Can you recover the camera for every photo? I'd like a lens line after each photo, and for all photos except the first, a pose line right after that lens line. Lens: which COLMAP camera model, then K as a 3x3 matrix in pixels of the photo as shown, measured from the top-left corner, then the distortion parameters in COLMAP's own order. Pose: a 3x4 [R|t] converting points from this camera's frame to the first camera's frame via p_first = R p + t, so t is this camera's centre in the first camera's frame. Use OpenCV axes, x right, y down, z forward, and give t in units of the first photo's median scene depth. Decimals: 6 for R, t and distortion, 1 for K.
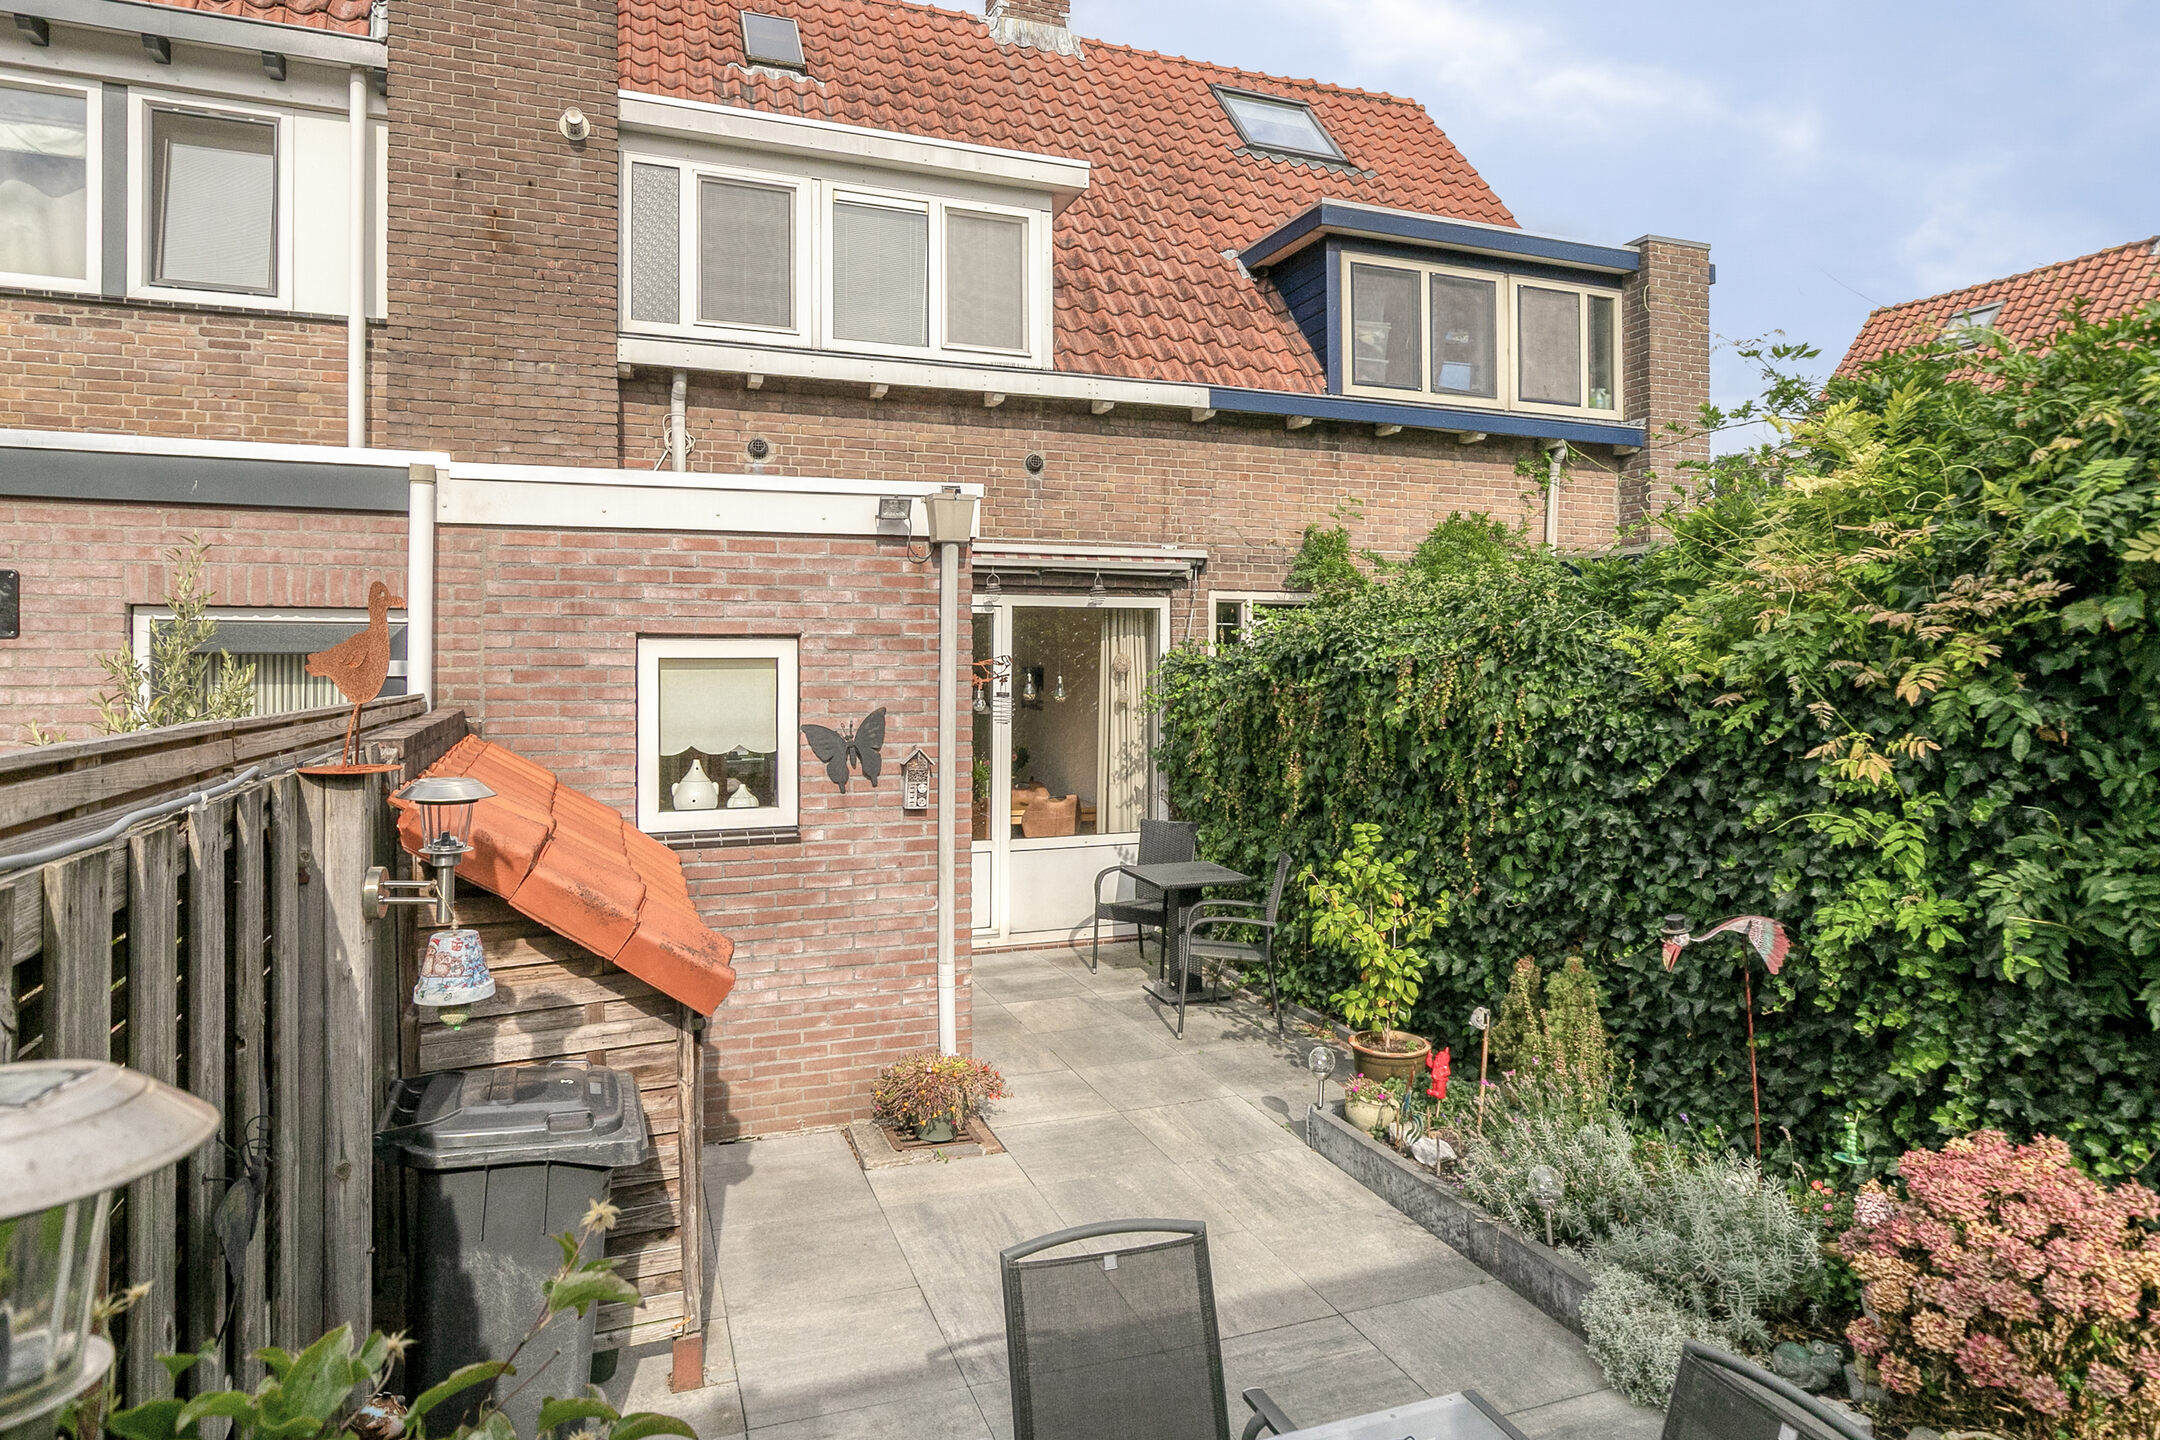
lens RADIAL K [[1241.4, 0, 1068.5], [0, 1241.4, 673.8], [0, 0, 1]] dist [-0.002942, 0.001253]
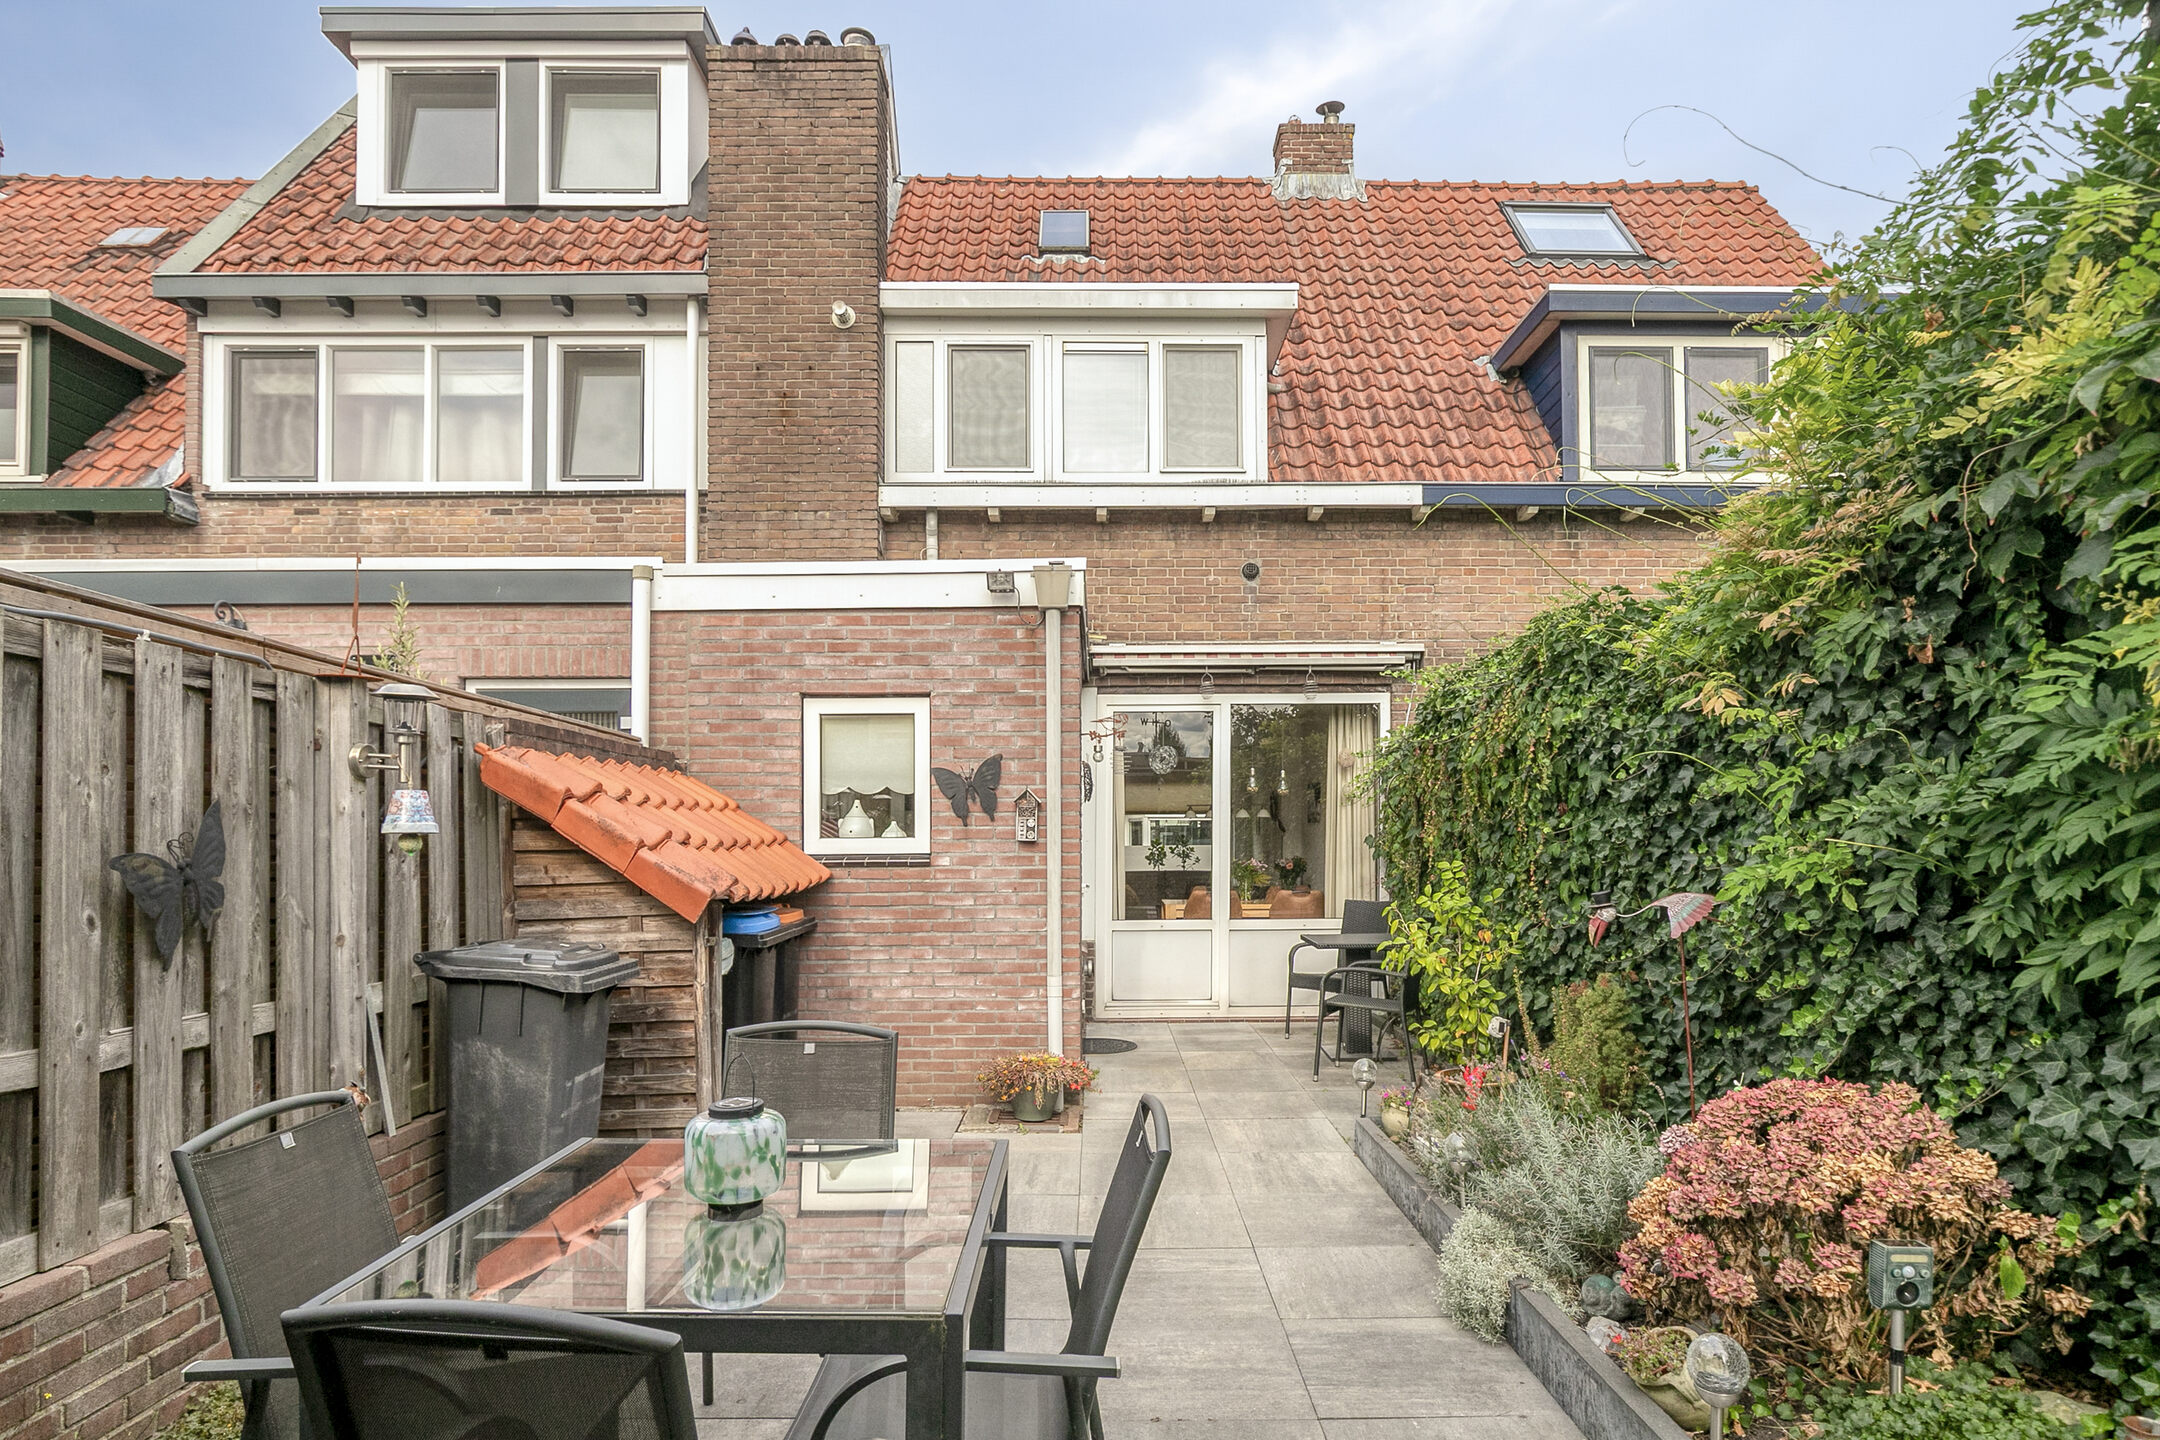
lens RADIAL K [[1196.1, 0, 1108.5], [0, 1196.1, 841.2], [0, 0, 1]] dist [-0.007699, 0.001954]
pose [[0.941137, -0.006327, -0.337966, 0.234417], [0.002578, 0.999930, -0.011541, 0.087714], [0.338015, 0.009991, 0.941088, -0.017942]]
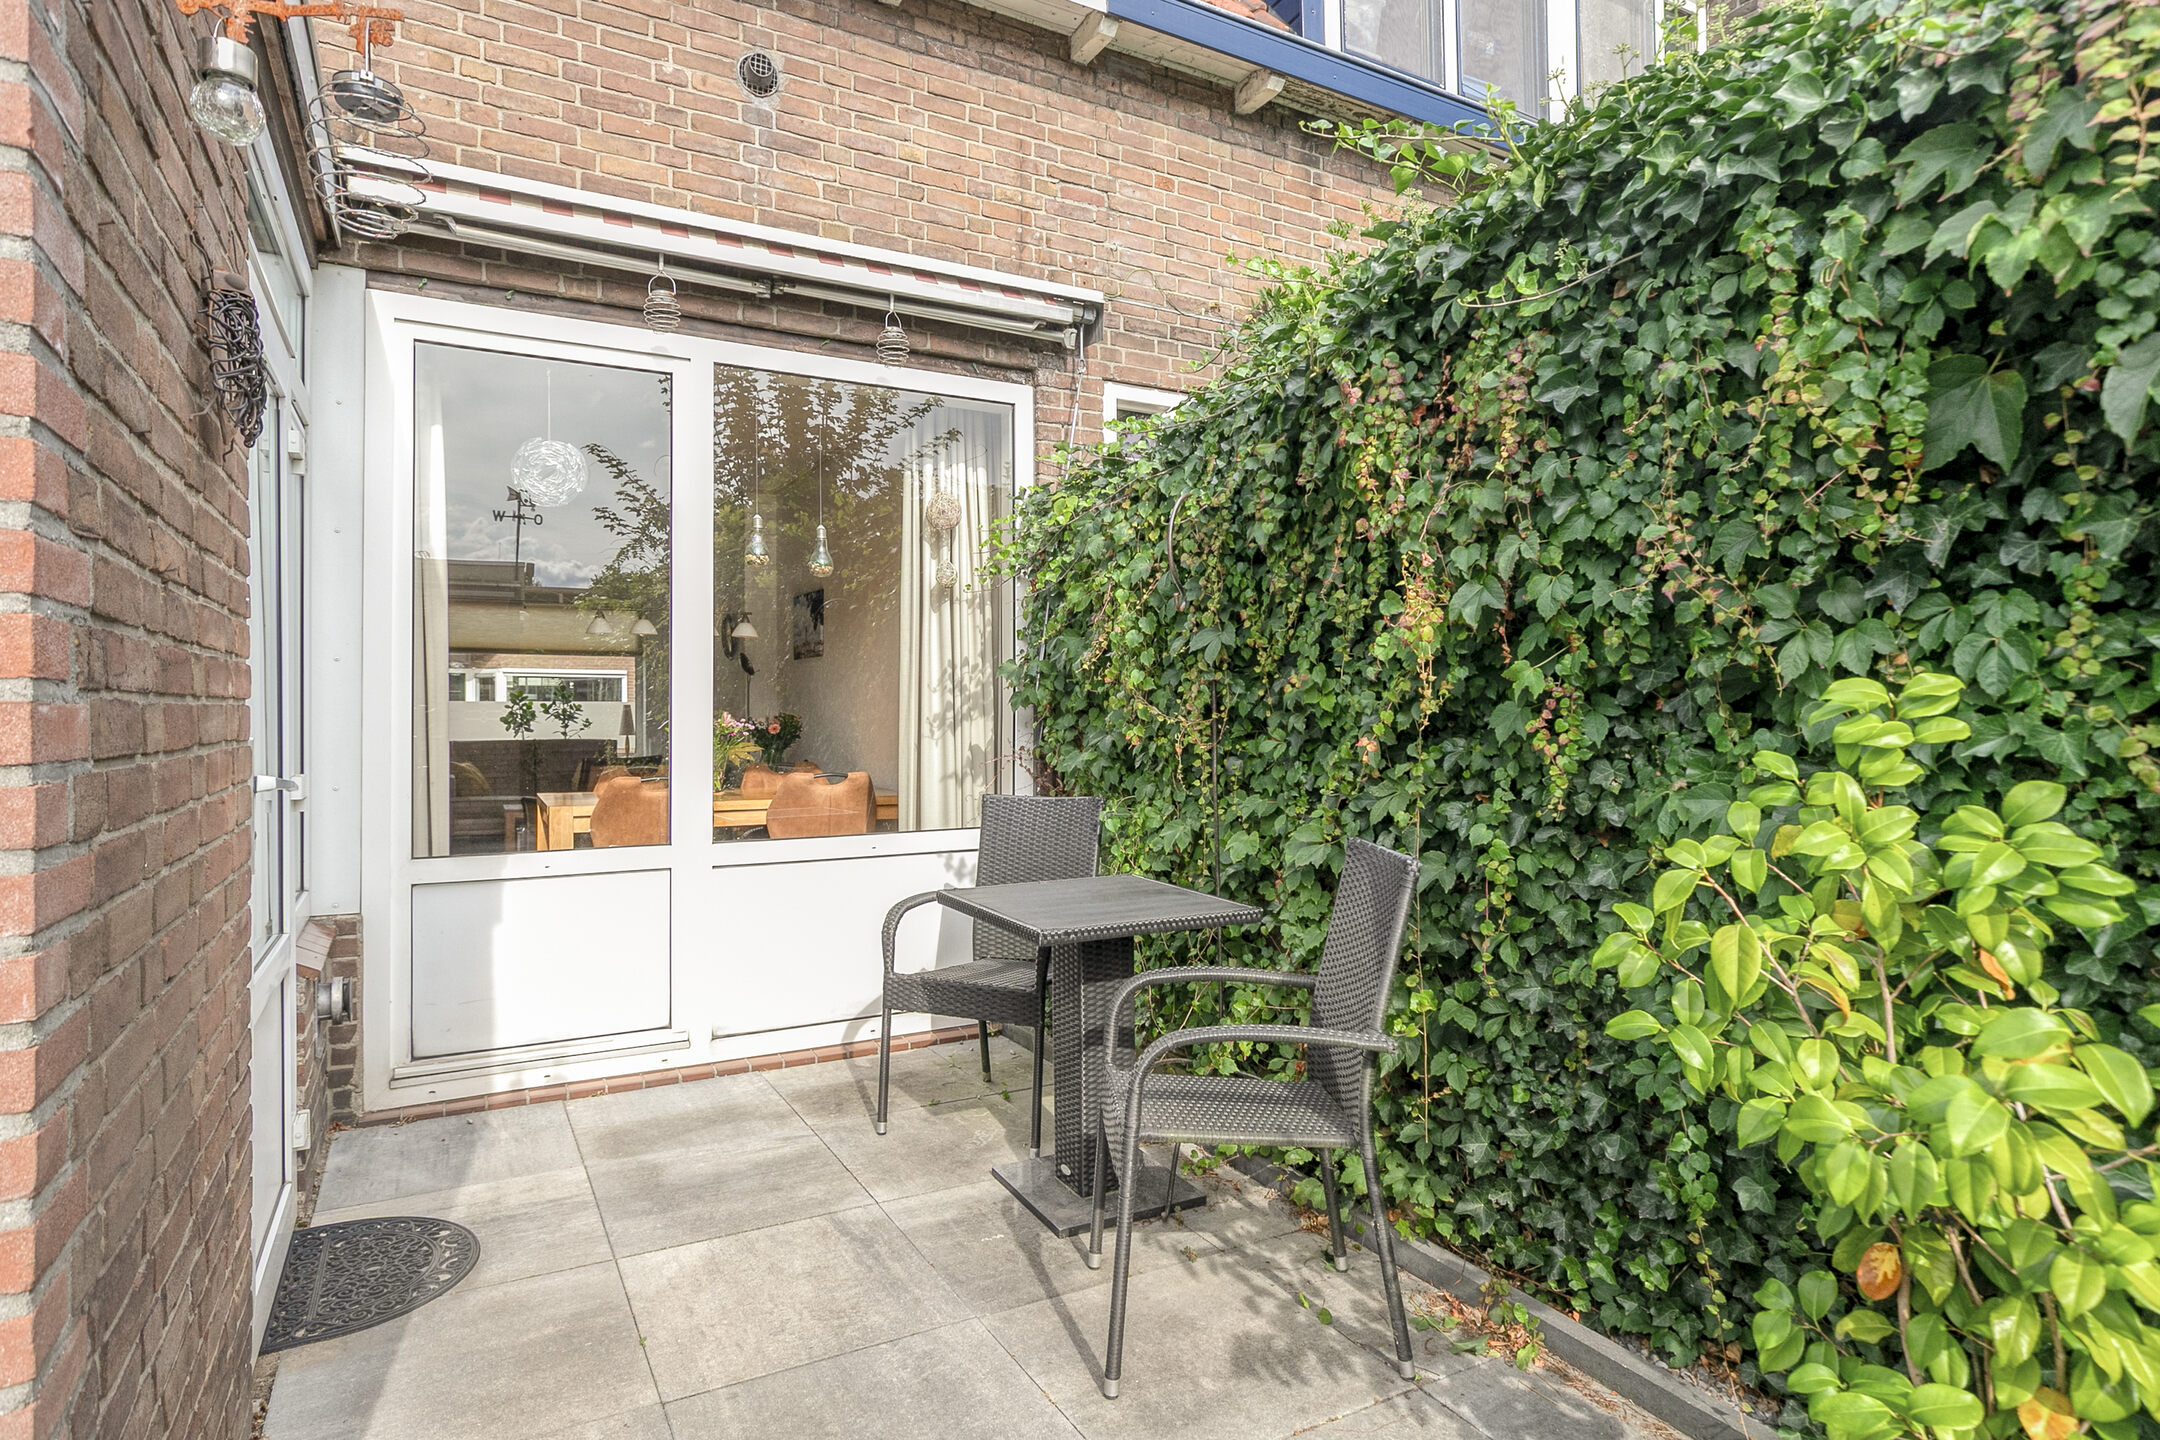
lens RADIAL K [[1160.7, 0, 1080.0], [0, 1160.7, 720.0], [0, 0, 1]] dist [-0.001267, 0.000197]
pose [[0.988709, -0.006868, 0.149690, 0.031109], [0.007015, 0.999975, -0.000455, 0.098348], [-0.149683, 0.001500, 0.988733, 0.604587]]
